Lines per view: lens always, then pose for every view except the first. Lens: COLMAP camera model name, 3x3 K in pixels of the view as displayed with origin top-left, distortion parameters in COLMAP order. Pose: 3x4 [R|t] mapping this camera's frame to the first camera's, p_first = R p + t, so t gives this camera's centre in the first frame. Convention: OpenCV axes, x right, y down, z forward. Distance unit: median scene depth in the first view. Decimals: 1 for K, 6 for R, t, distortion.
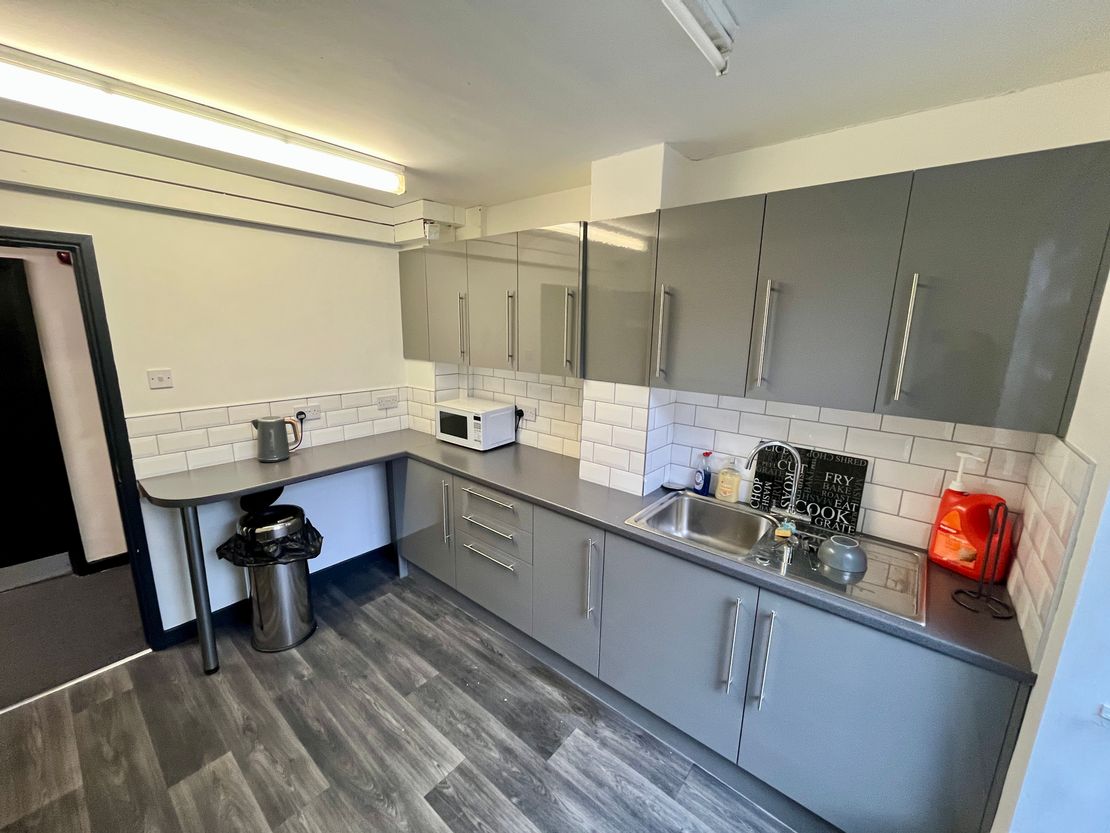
lens RADIAL K [[446.1, 0, 551.6], [0, 446.1, 415.5], [0, 0, 1]] dist [-0.004350, -0.000100]
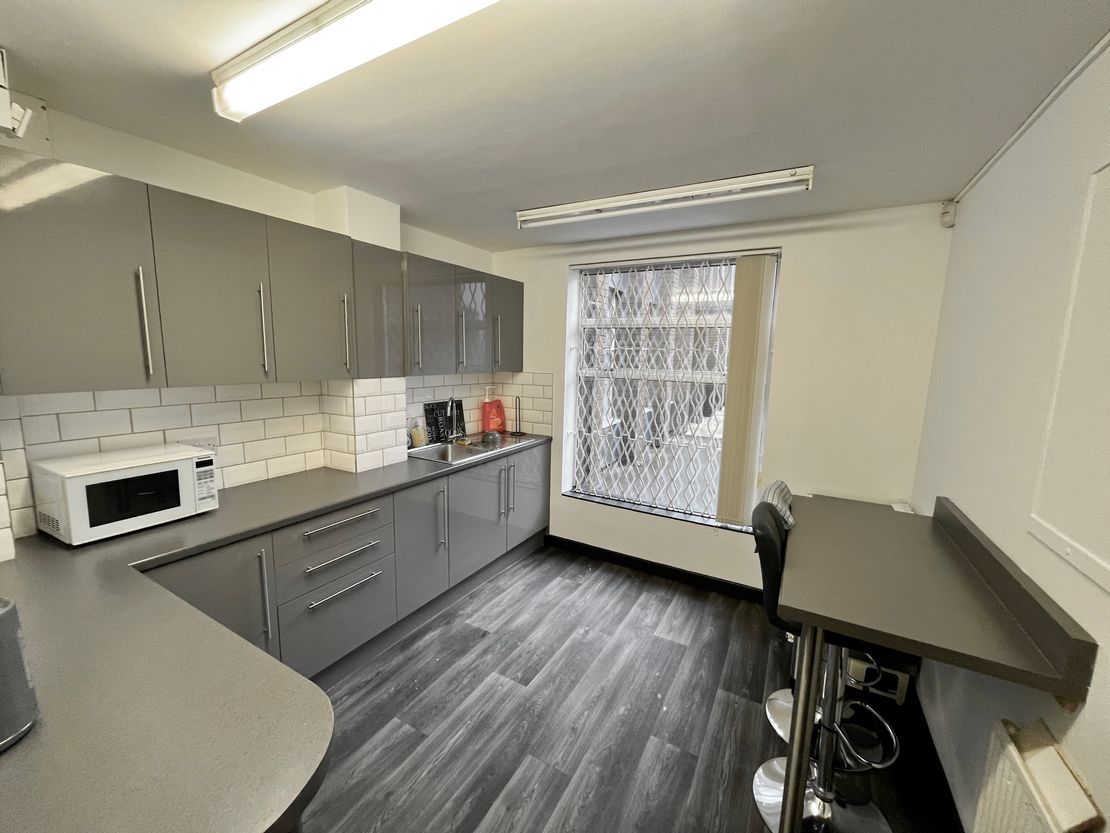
lens RADIAL K [[446.1, 0, 551.6], [0, 446.1, 415.5], [0, 0, 1]] dist [-0.004350, -0.000100]
pose [[-0.181995, -0.157895, 0.970540, -1.253256], [0.178935, 0.965225, 0.190584, -0.135456], [-0.966882, 0.208349, -0.147414, 0.820971]]
